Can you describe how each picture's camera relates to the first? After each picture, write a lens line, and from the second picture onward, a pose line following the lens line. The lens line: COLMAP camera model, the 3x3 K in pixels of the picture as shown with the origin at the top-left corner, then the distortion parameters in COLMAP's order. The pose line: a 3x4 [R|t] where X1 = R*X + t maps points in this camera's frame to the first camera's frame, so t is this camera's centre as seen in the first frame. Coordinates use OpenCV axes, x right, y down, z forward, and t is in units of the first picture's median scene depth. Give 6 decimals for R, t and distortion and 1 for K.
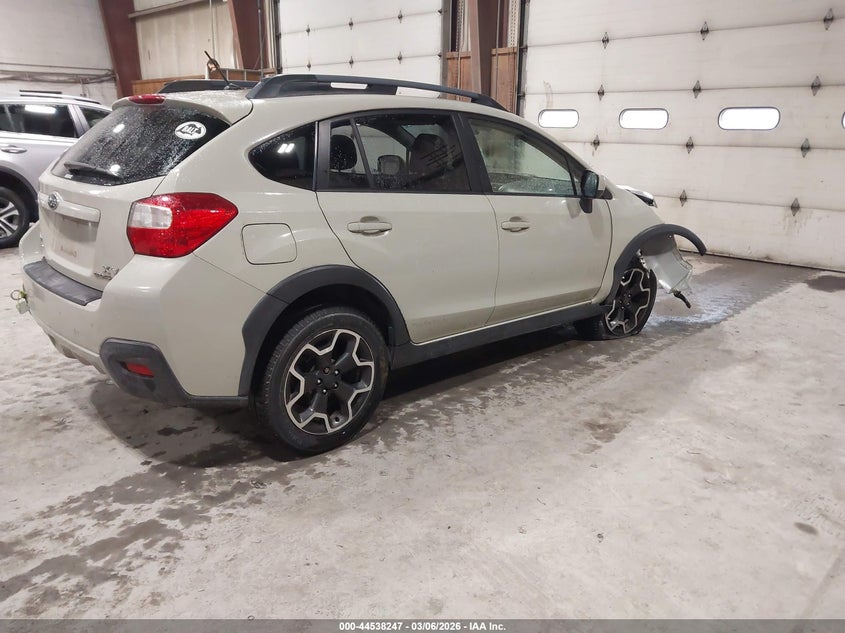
lens RADIAL K [[660.3, 0, 422.5], [0, 660.3, 316.5], [0, 0, 1]] dist [0.001222, 0.000404]
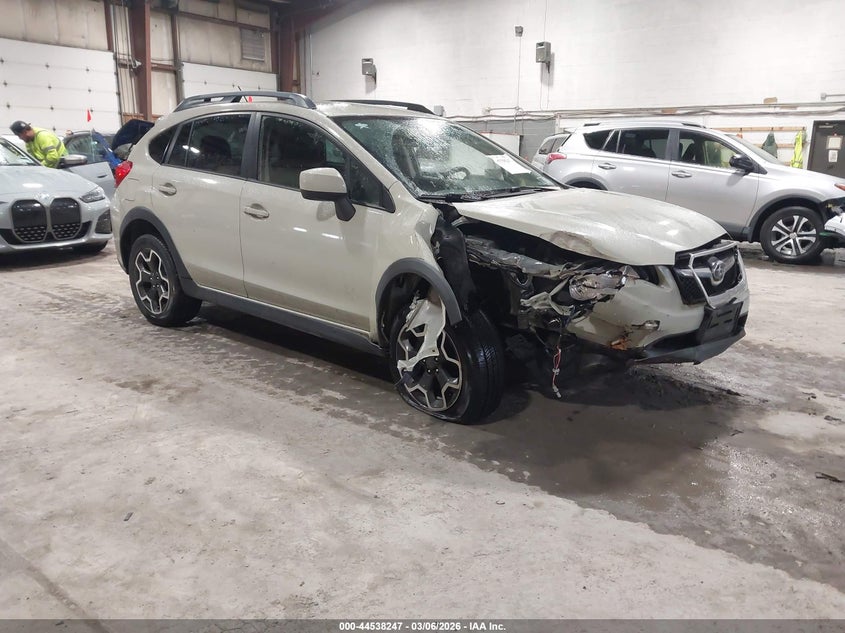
lens RADIAL K [[671.3, 0, 415.7], [0, 671.3, 315.4], [0, 0, 1]] dist [0.012183, 0.008401]
pose [[0.095809, 0.216771, -0.971510, 1.228689], [-0.272525, 0.944420, 0.183851, -0.243331], [0.957367, 0.247146, 0.149560, 1.092808]]
